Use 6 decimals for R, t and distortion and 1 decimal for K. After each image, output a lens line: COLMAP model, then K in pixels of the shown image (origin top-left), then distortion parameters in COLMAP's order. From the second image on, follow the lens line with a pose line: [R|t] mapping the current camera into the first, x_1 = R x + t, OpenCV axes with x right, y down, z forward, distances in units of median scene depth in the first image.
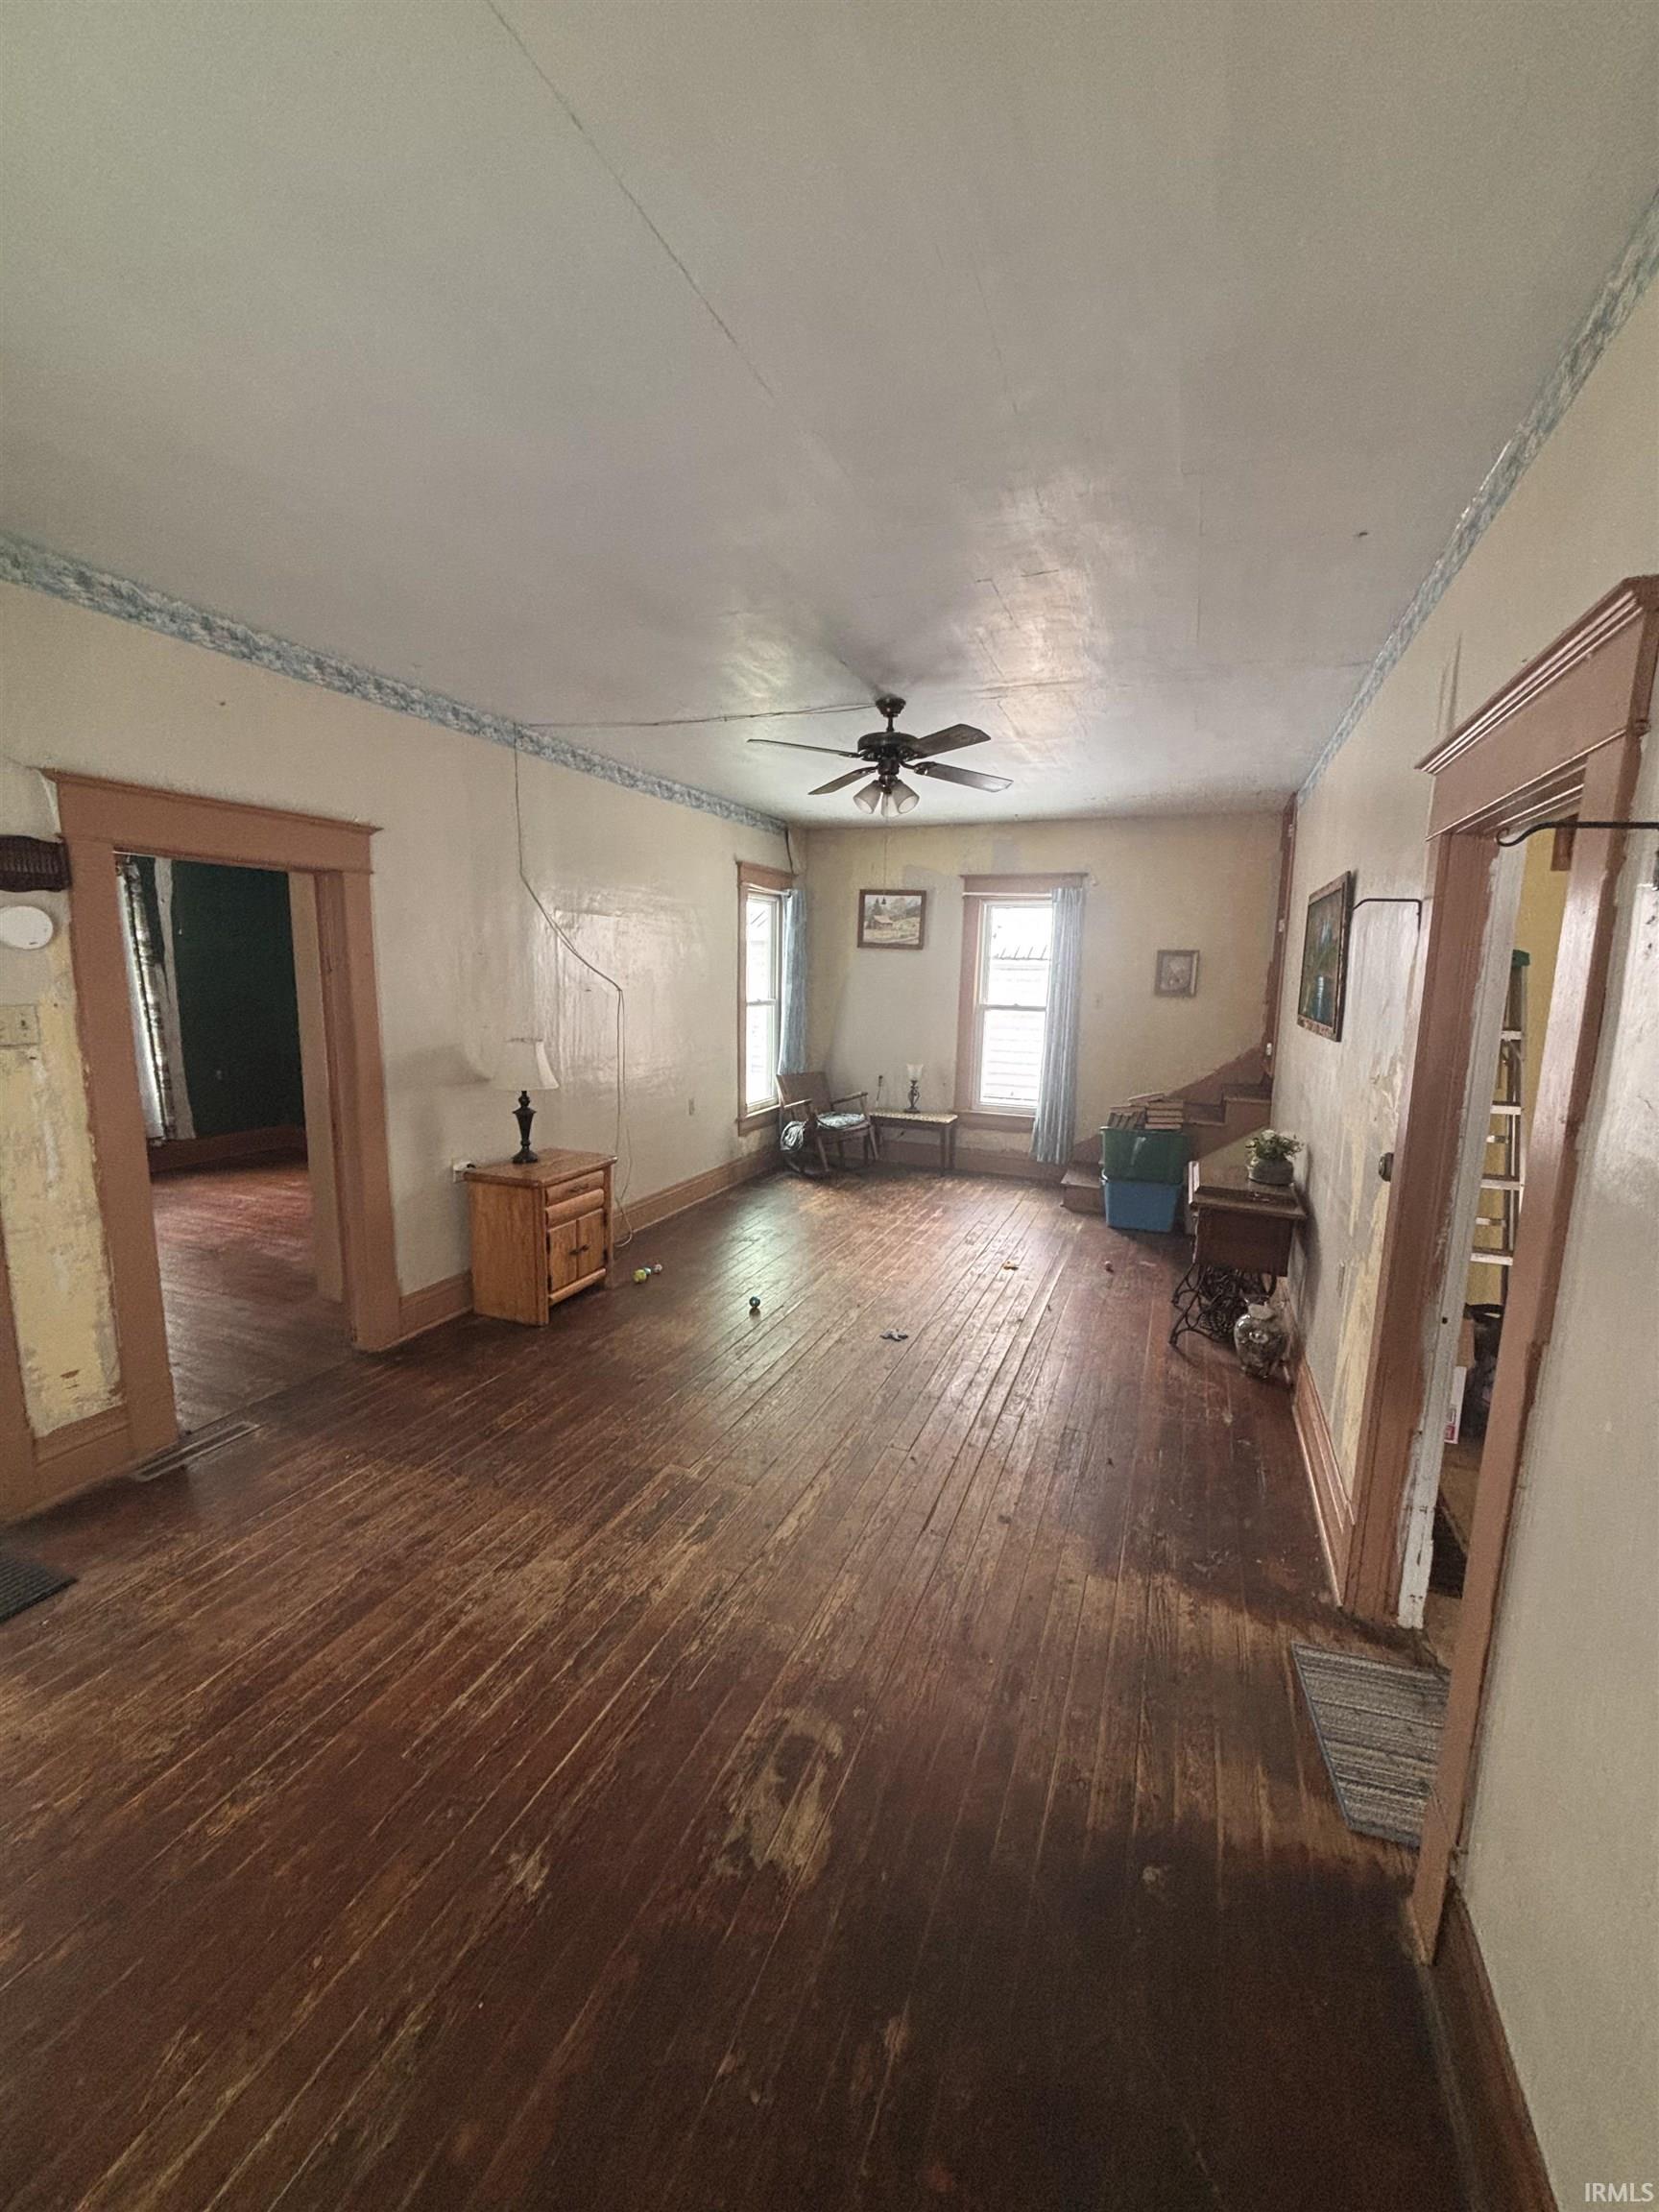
lens RADIAL K [[887.9, 0, 827.3], [0, 887.9, 1103.7], [0, 0, 1]] dist [-0.002769, 0.000554]
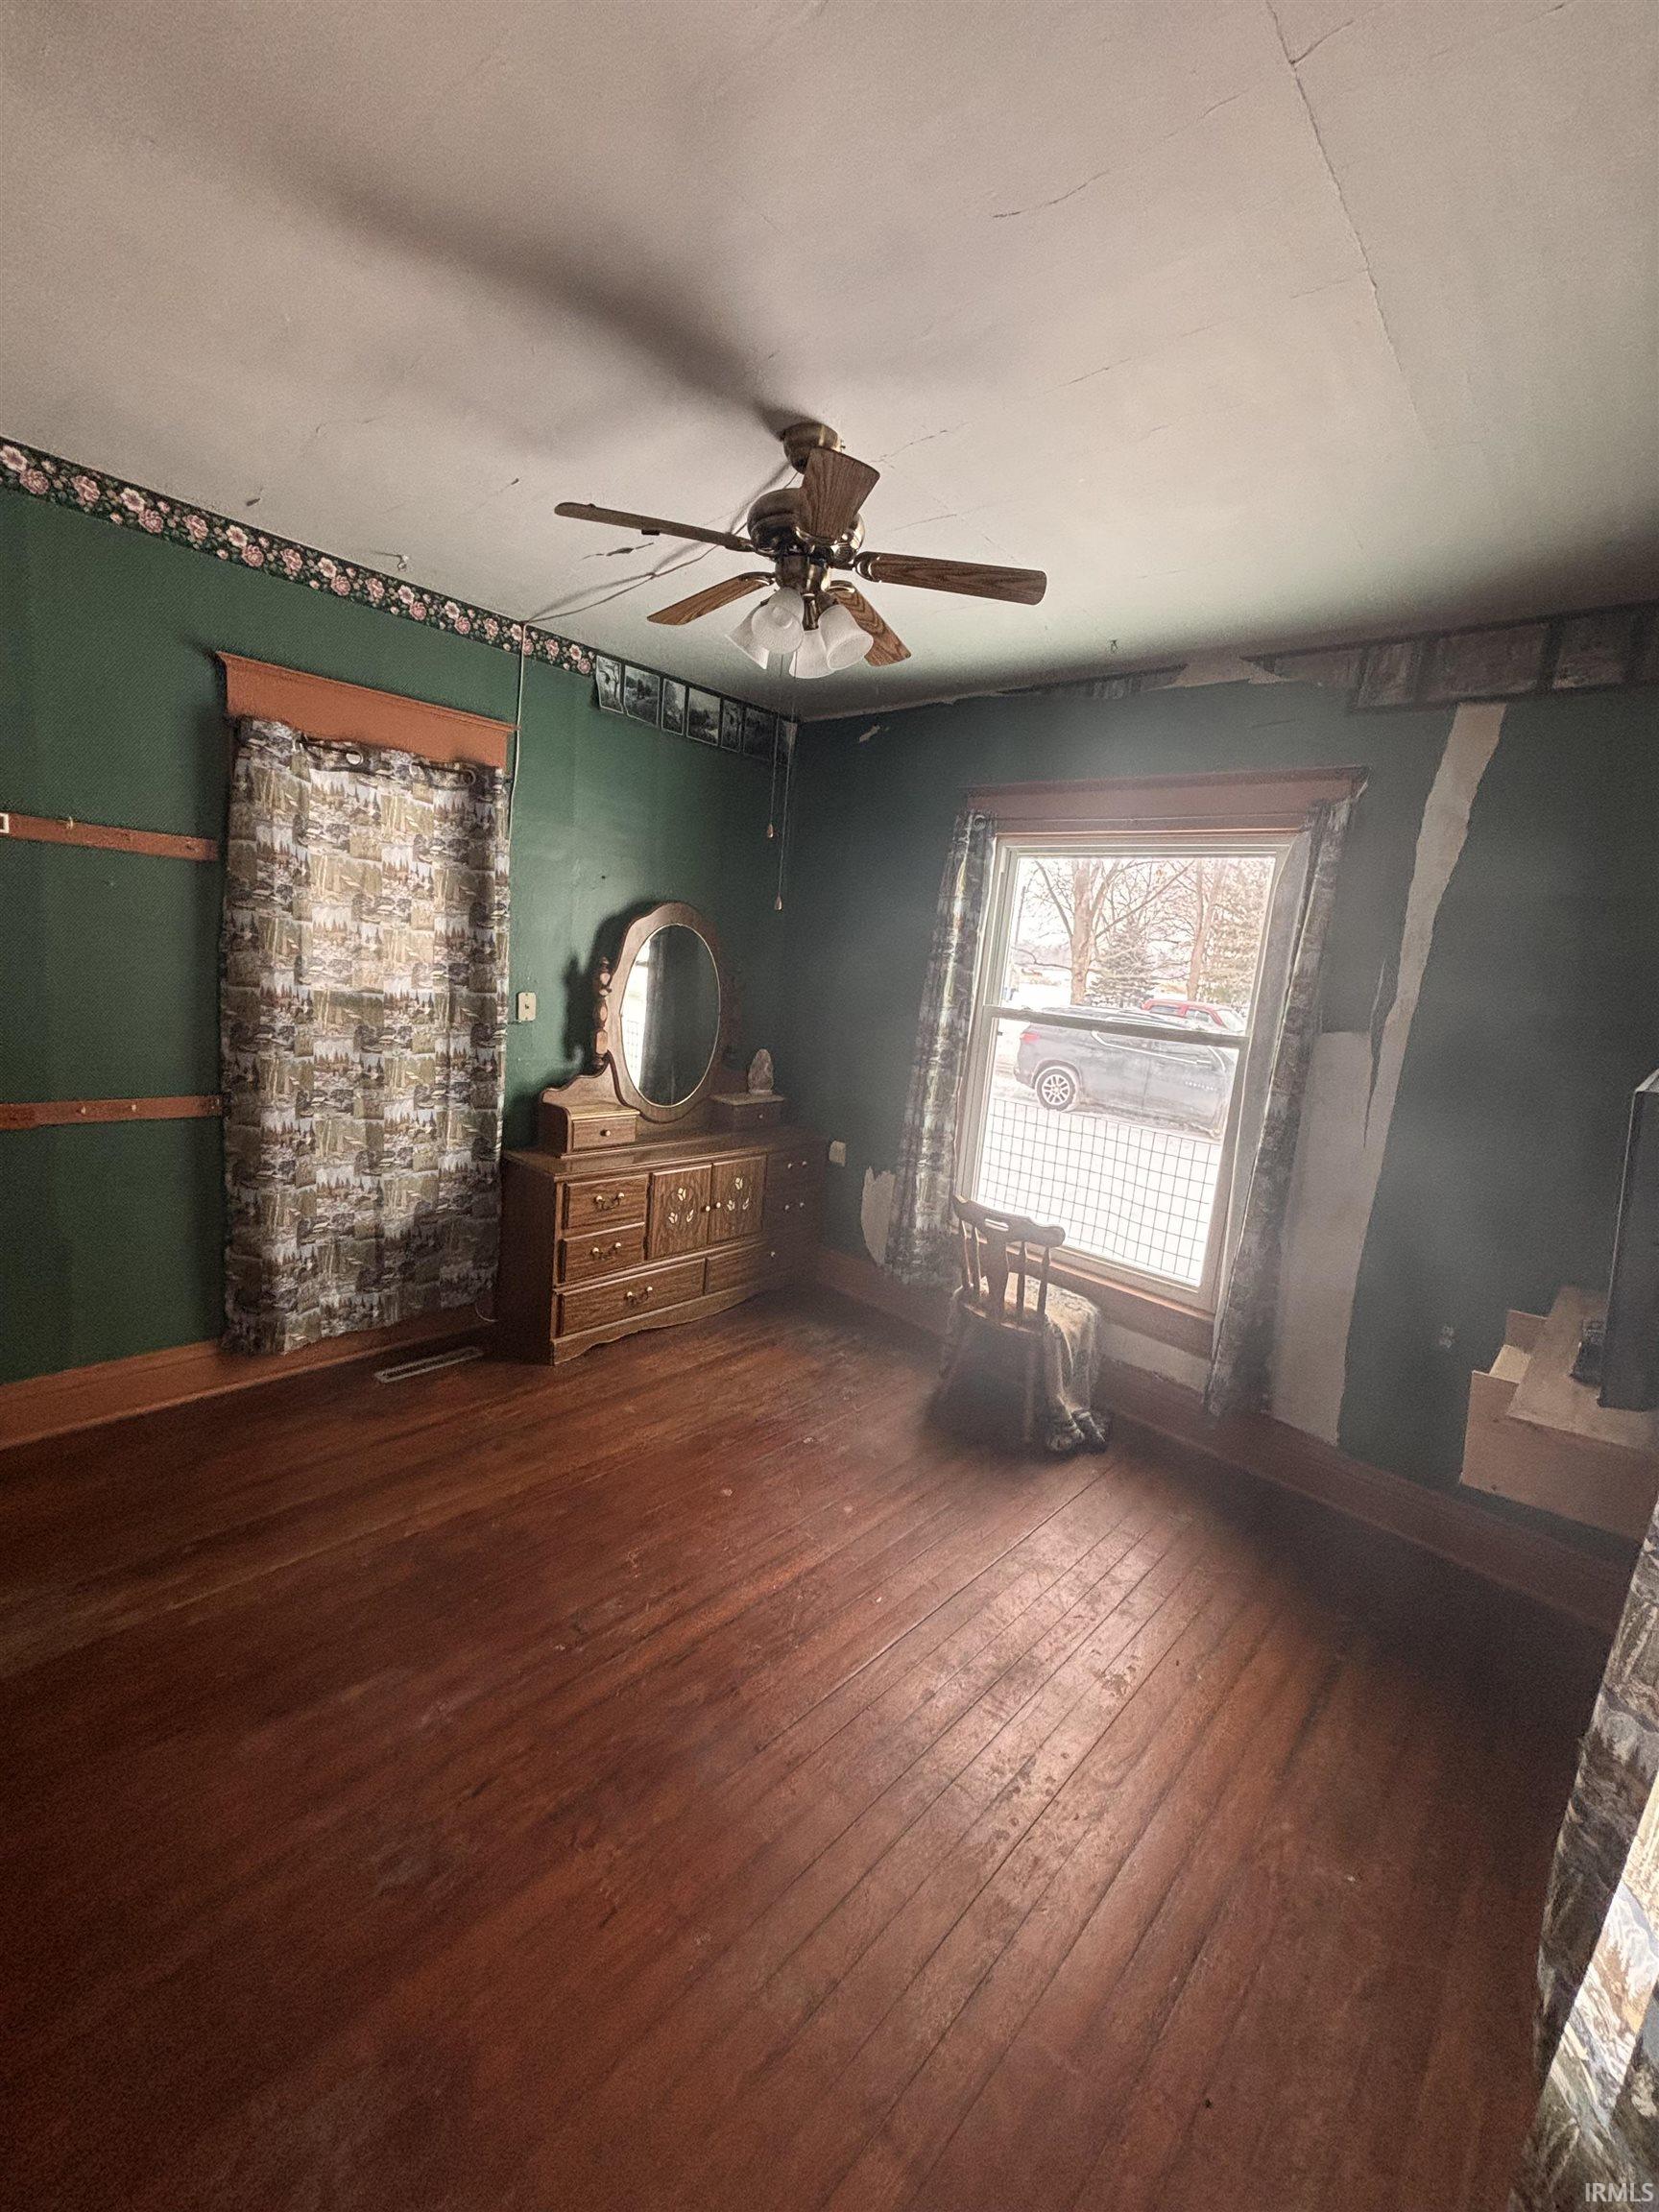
lens RADIAL K [[887.9, 0, 828.5], [0, 887.9, 1103.1], [0, 0, 1]] dist [-0.002769, 0.000554]
pose [[-0.345703, 0.115676, -0.931187, -0.275446], [-0.240459, 0.948314, 0.207074, -0.155855], [0.907011, 0.295498, -0.300020, 0.923630]]
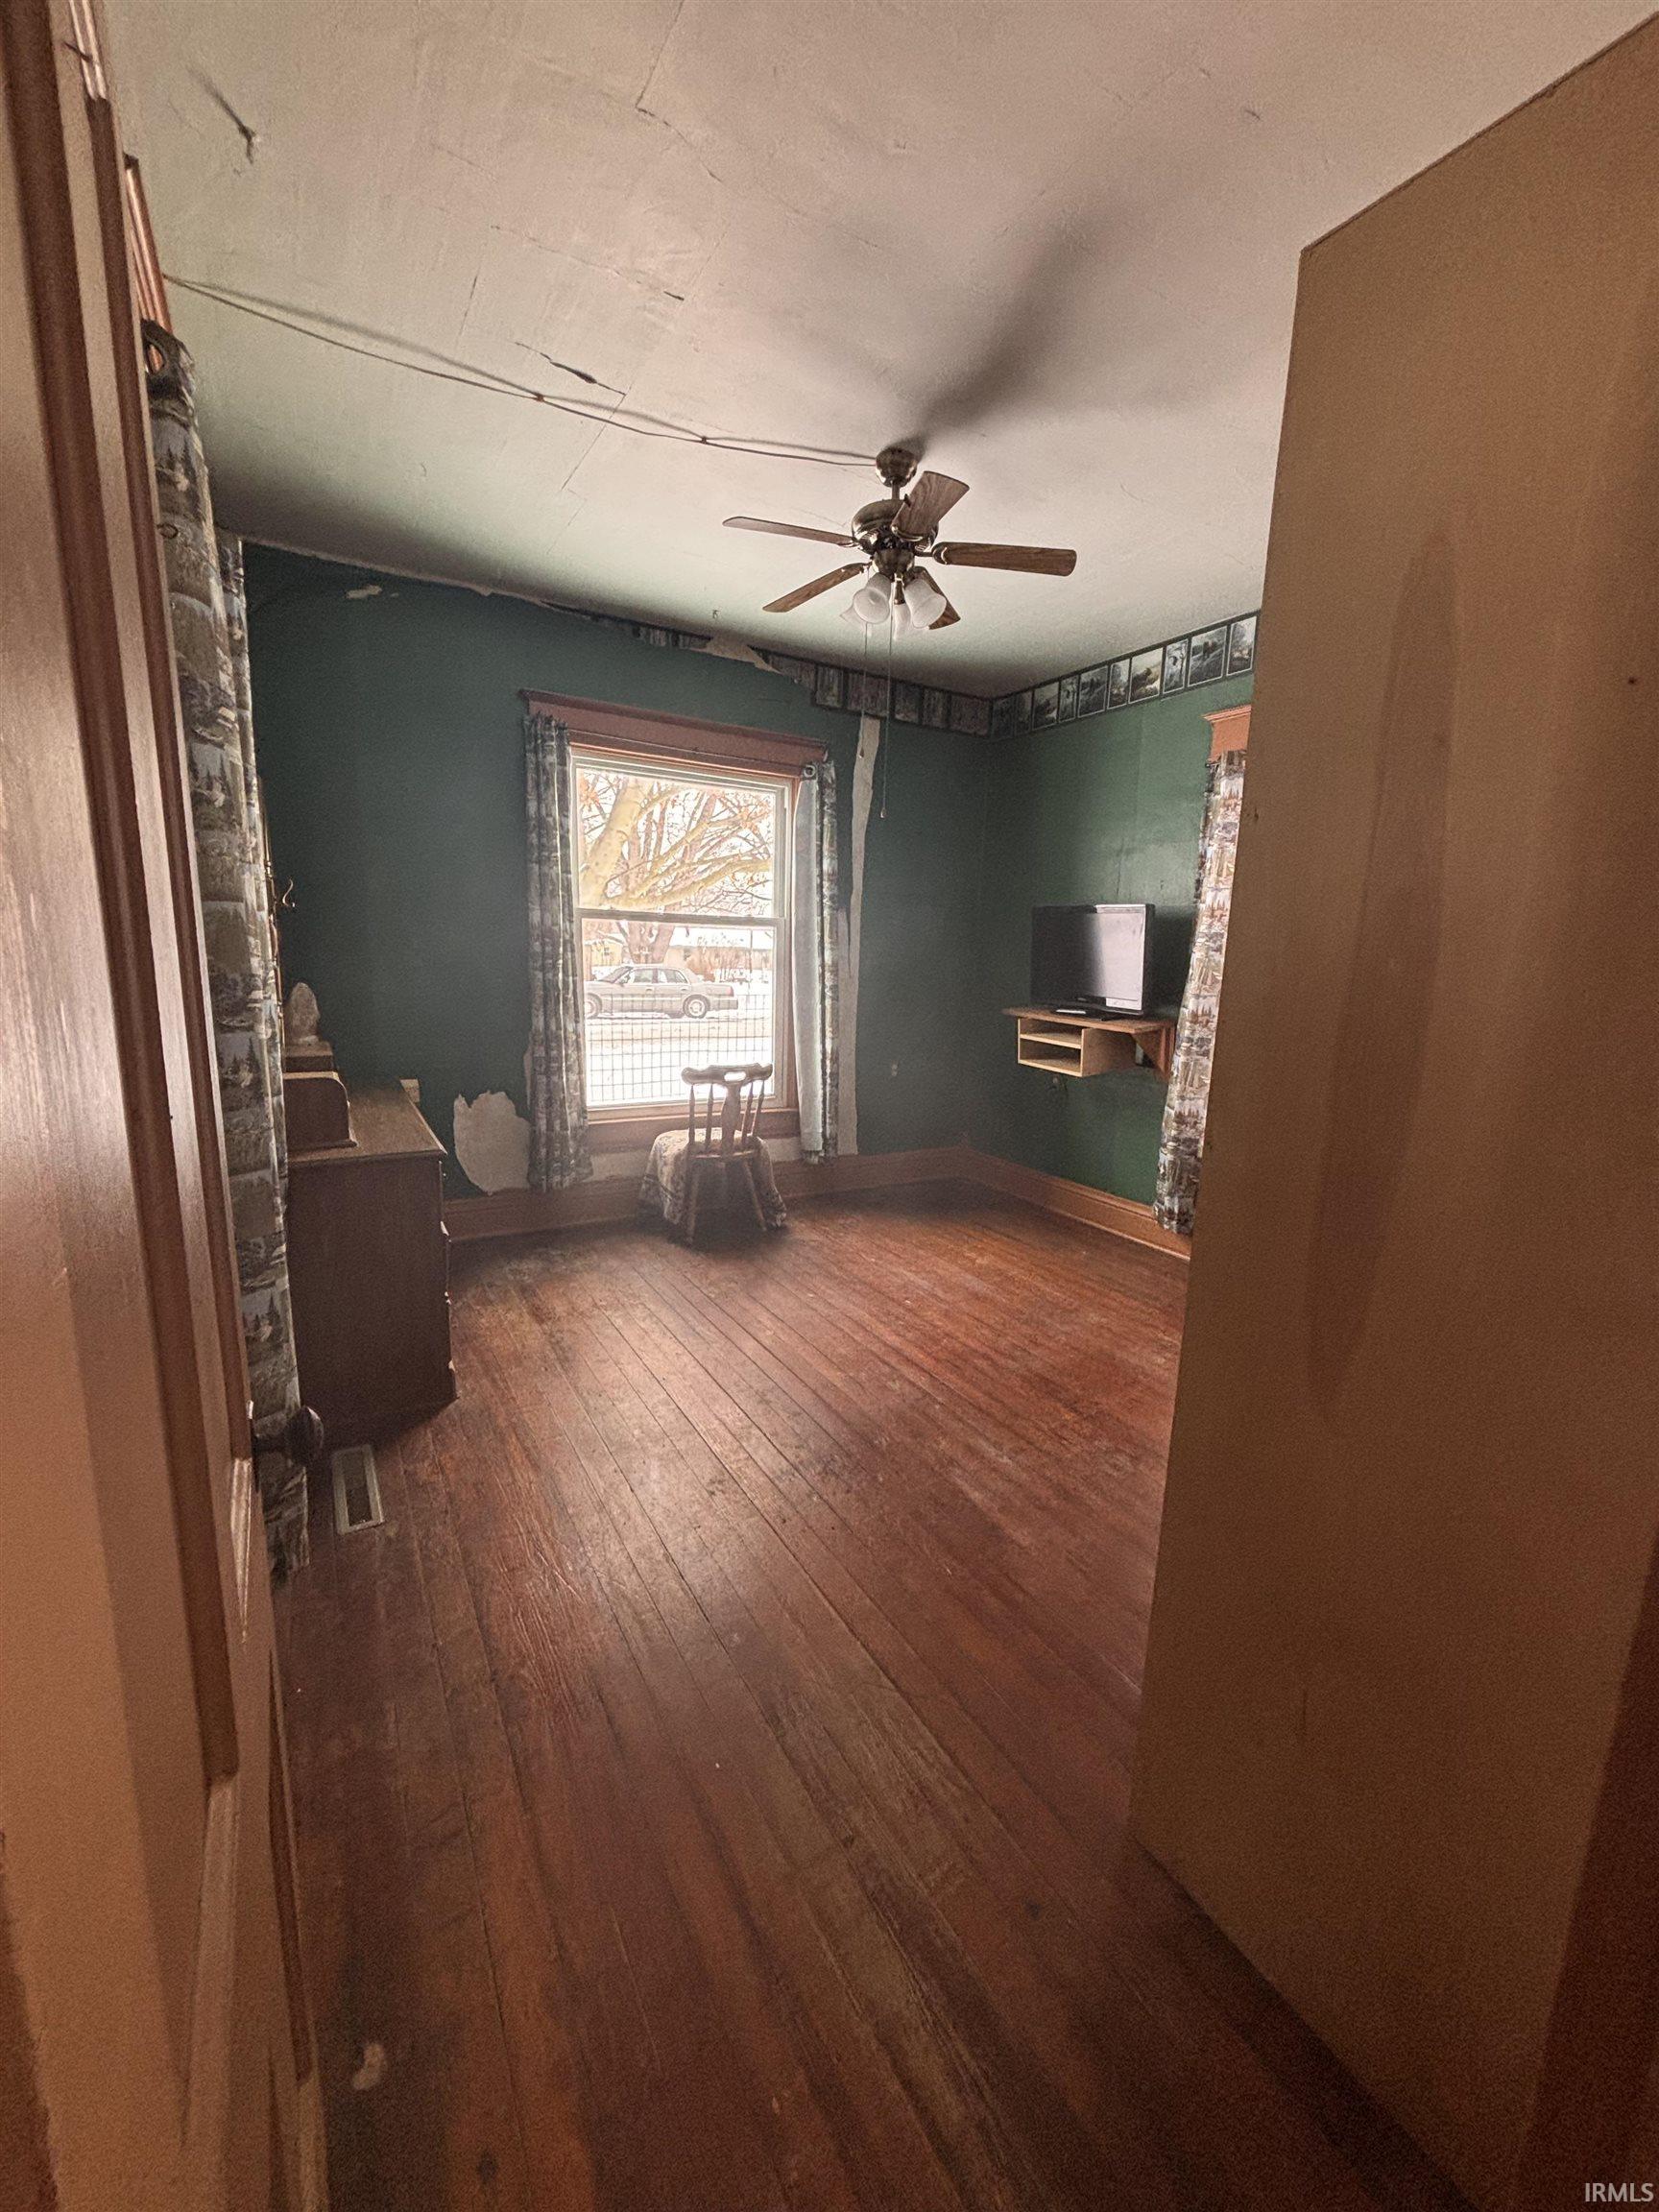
lens RADIAL K [[887.9, 0, 825.6], [0, 887.9, 1105.6], [0, 0, 1]] dist [-0.002769, 0.000554]
pose [[0.791062, 0.112713, -0.601263, -0.329121], [-0.112231, 0.992937, 0.038478, -0.028275], [0.601353, 0.037042, 0.798125, 0.441912]]
